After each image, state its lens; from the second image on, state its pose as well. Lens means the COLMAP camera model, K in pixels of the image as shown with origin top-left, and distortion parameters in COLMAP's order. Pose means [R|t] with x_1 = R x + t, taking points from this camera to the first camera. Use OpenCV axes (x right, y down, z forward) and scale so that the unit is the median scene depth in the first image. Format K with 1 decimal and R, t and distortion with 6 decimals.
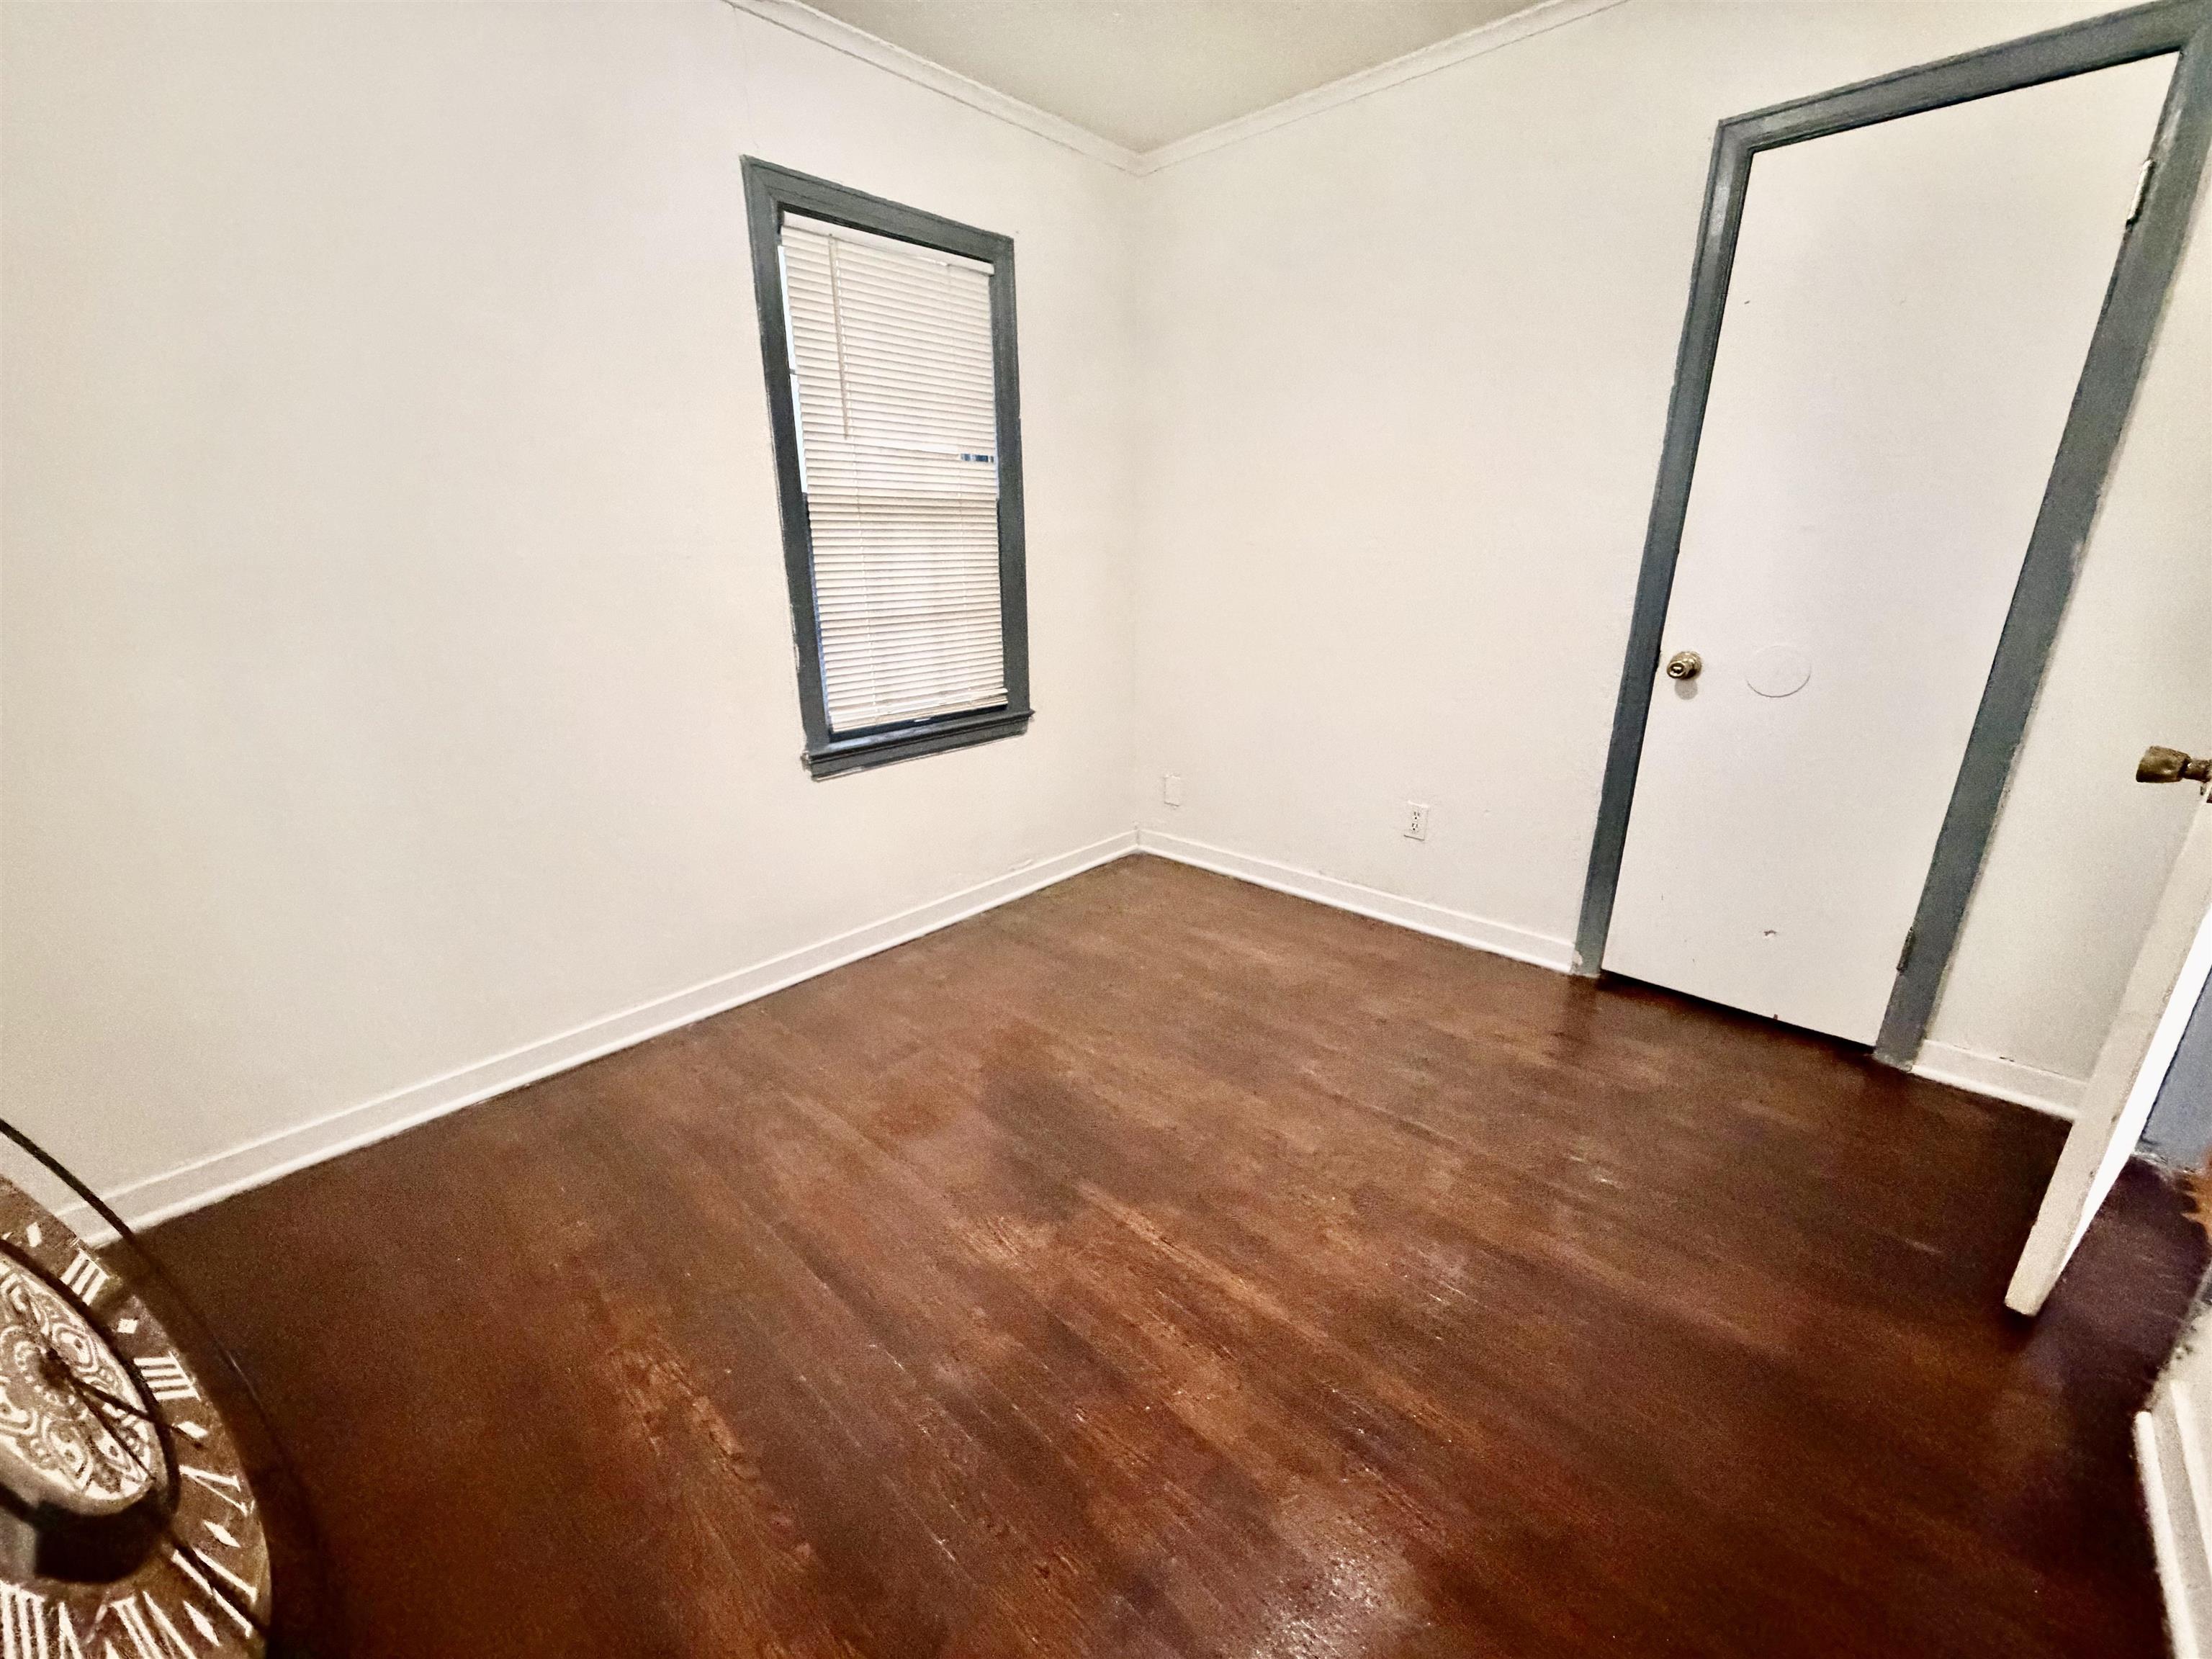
lens RADIAL K [[888.3, 0, 1100.6], [0, 888.3, 842.0], [0, 0, 1]] dist [-0.003565, -0.000293]
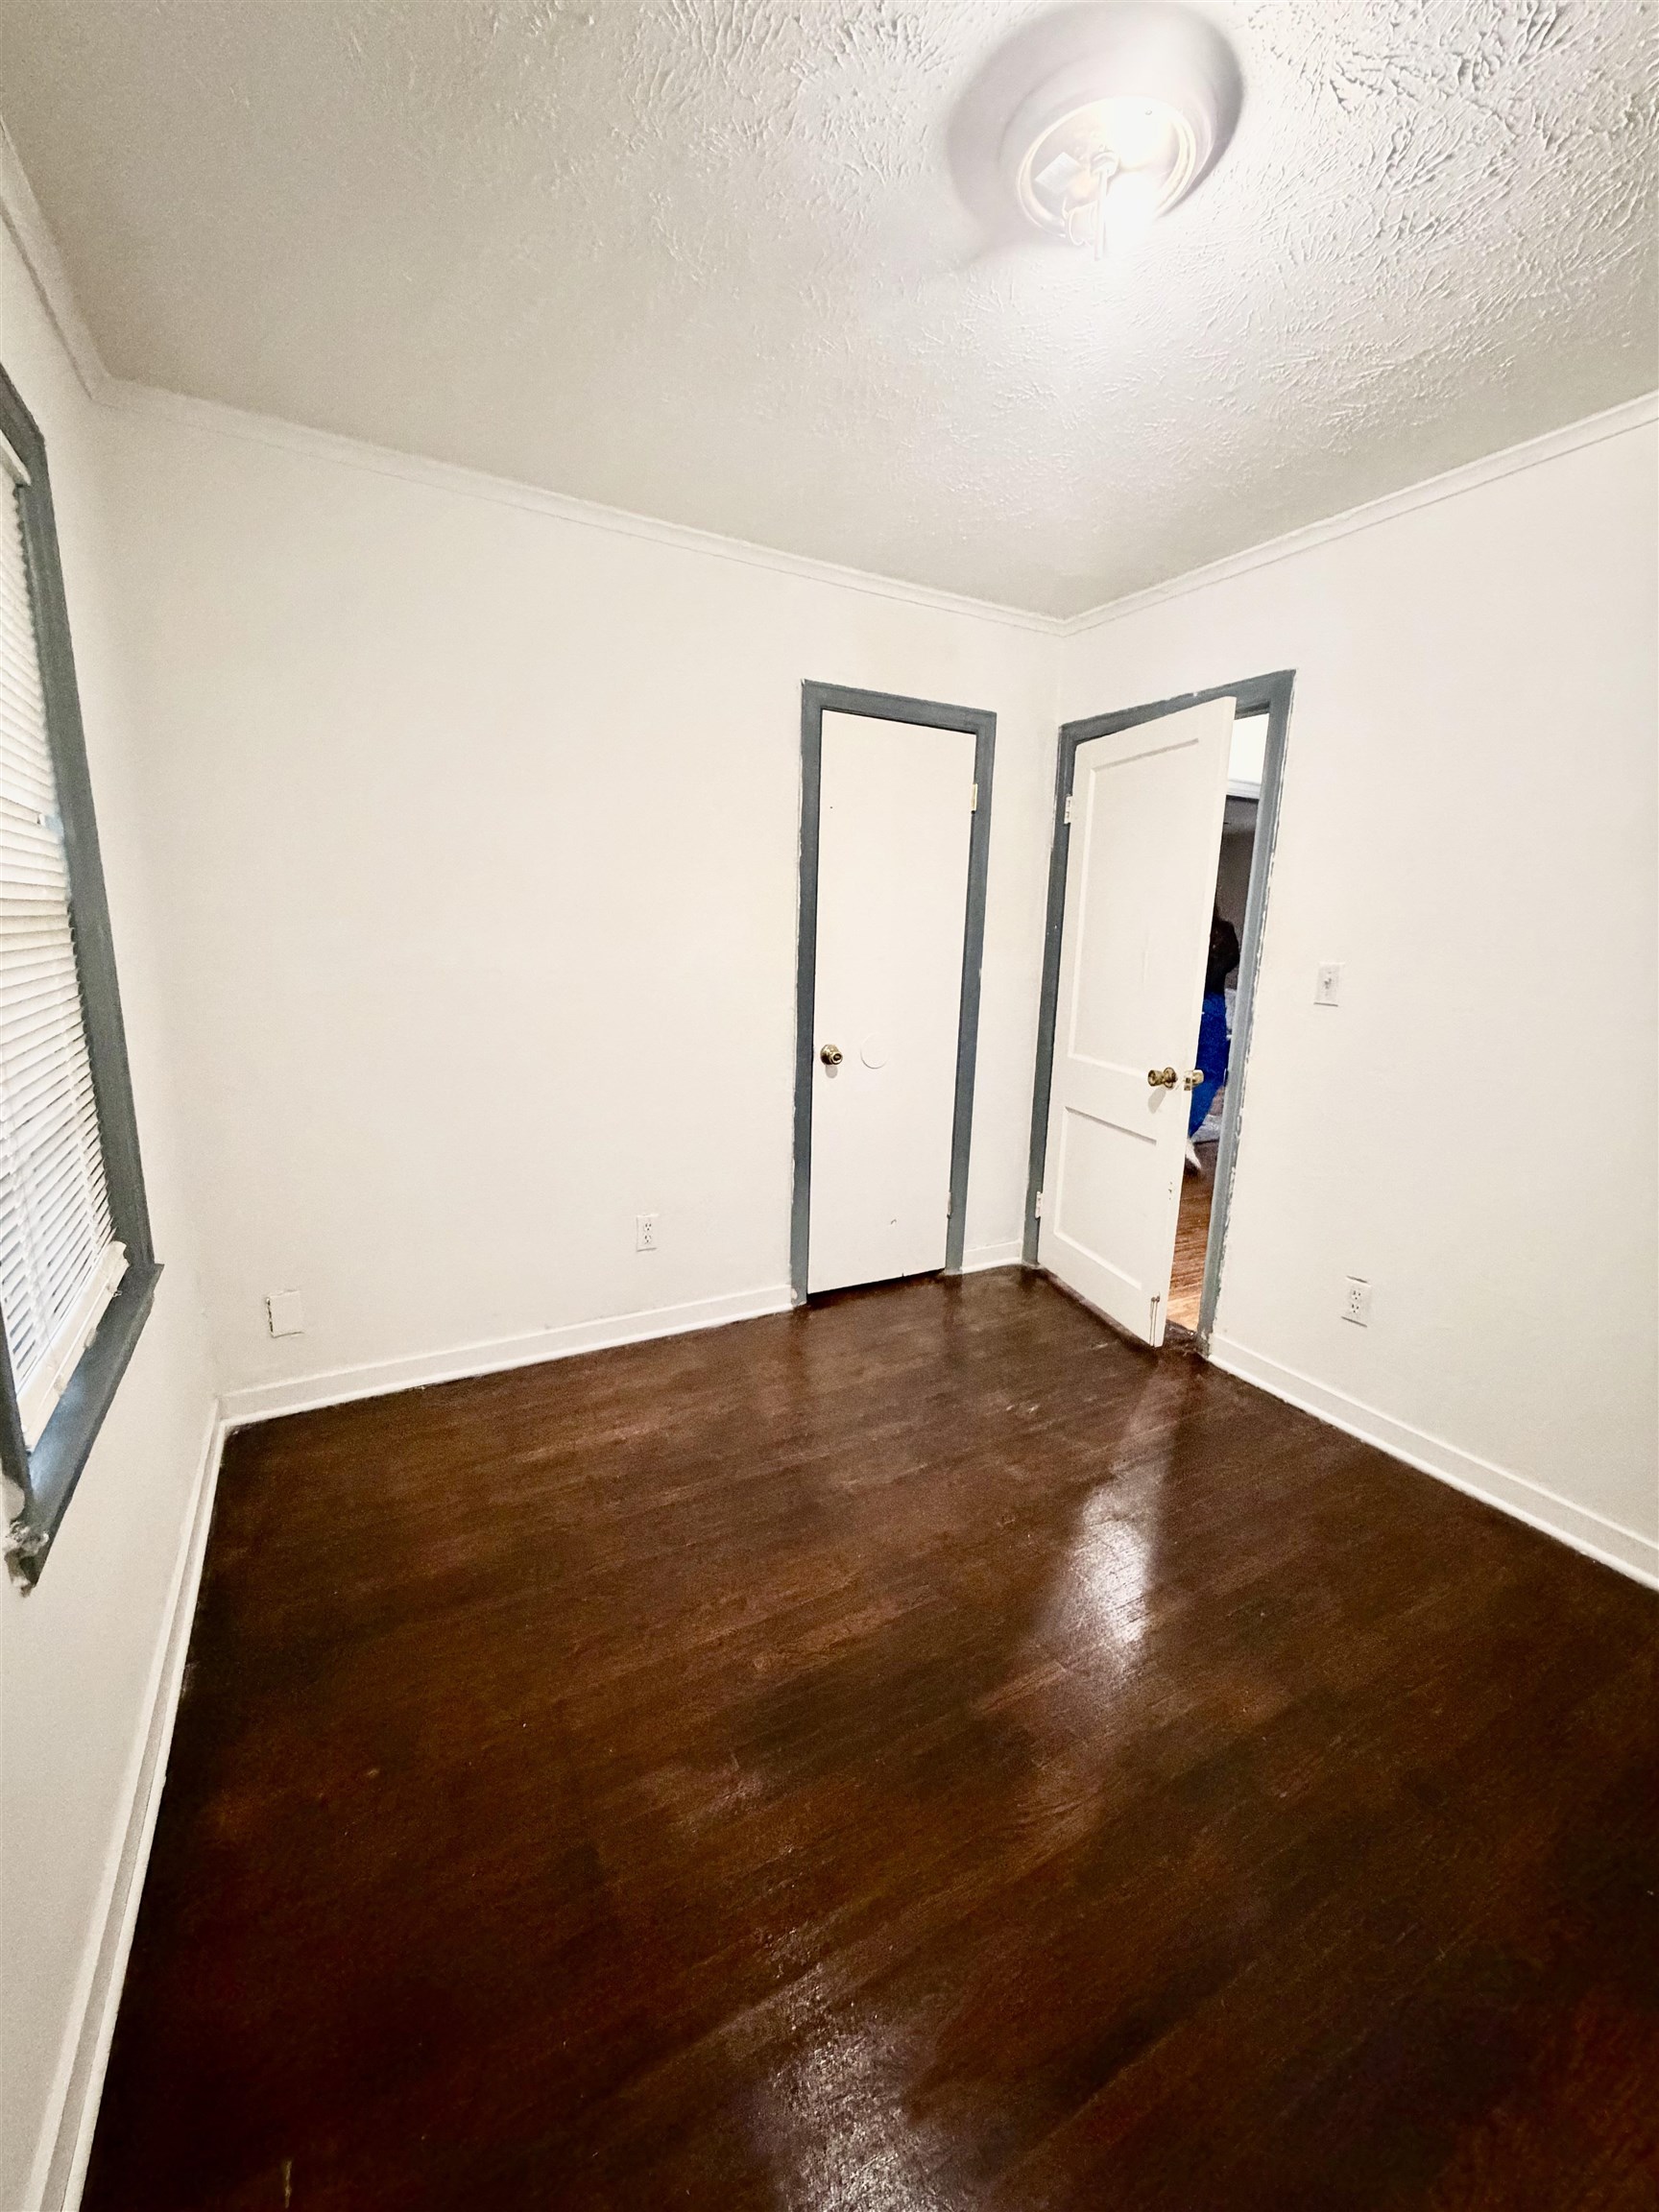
lens RADIAL K [[888.3, 0, 828.8], [0, 888.3, 1107.3], [0, 0, 1]] dist [-0.003565, -0.000293]
pose [[0.298246, -0.174108, 0.938475, -0.588681], [0.276710, 0.956771, 0.089564, -0.226534], [-0.913499, 0.232973, 0.333530, 0.528055]]
